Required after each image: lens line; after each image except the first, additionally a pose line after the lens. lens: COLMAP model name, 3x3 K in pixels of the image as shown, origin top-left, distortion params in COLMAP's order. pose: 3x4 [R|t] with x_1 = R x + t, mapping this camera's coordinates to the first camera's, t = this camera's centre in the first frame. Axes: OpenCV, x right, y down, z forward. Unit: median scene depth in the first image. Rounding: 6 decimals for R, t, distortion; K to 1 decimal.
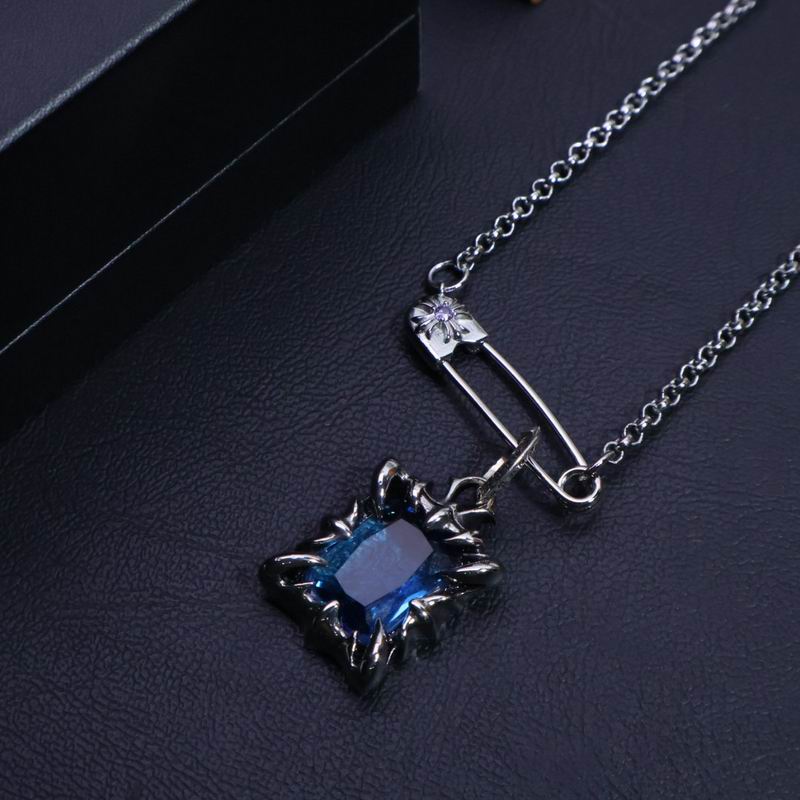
lens RADIAL K [[1915.2, 0, 400.0], [0, 1915.2, 400.0], [0, 0, 1]] dist [0.071075, -0.598168]
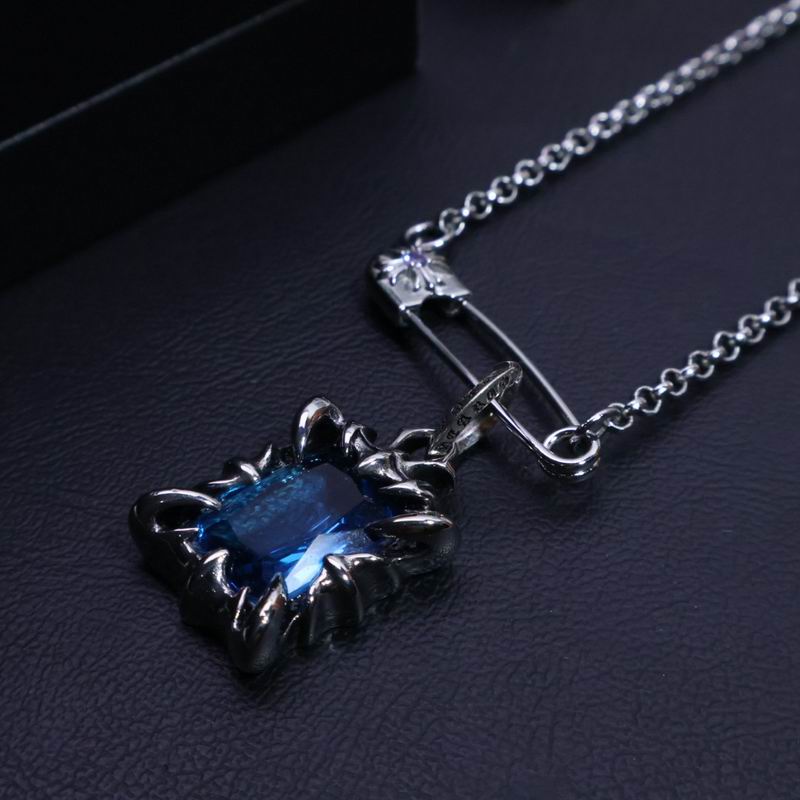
lens RADIAL K [[1915.2, 0, 400.0], [0, 1915.2, 400.0], [0, 0, 1]] dist [0.071075, -0.598168]
pose [[0.995930, 0.053157, -0.072785, 0.081782], [-0.071142, 0.959459, -0.272722, 0.238607], [0.055337, 0.276790, 0.959336, 0.275568]]
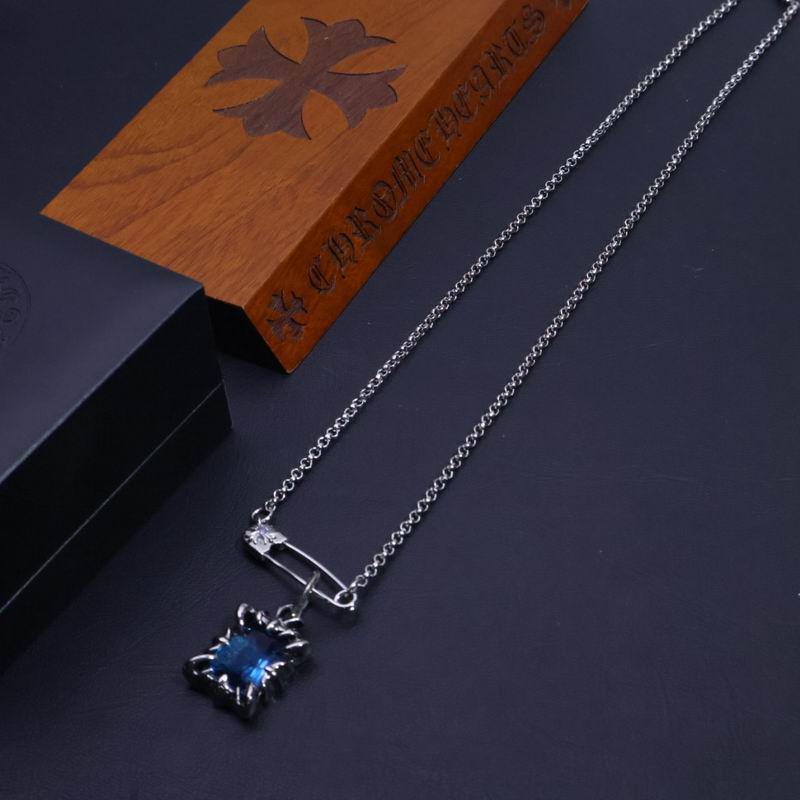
lens RADIAL K [[1915.2, 0, 400.0], [0, 1915.2, 400.0], [0, 0, 1]] dist [0.071075, -0.598168]
pose [[0.981802, -0.174809, 0.074211, 0.041288], [0.188217, 0.947729, -0.257651, 0.356491], [-0.025292, 0.266930, 0.963384, -0.865810]]
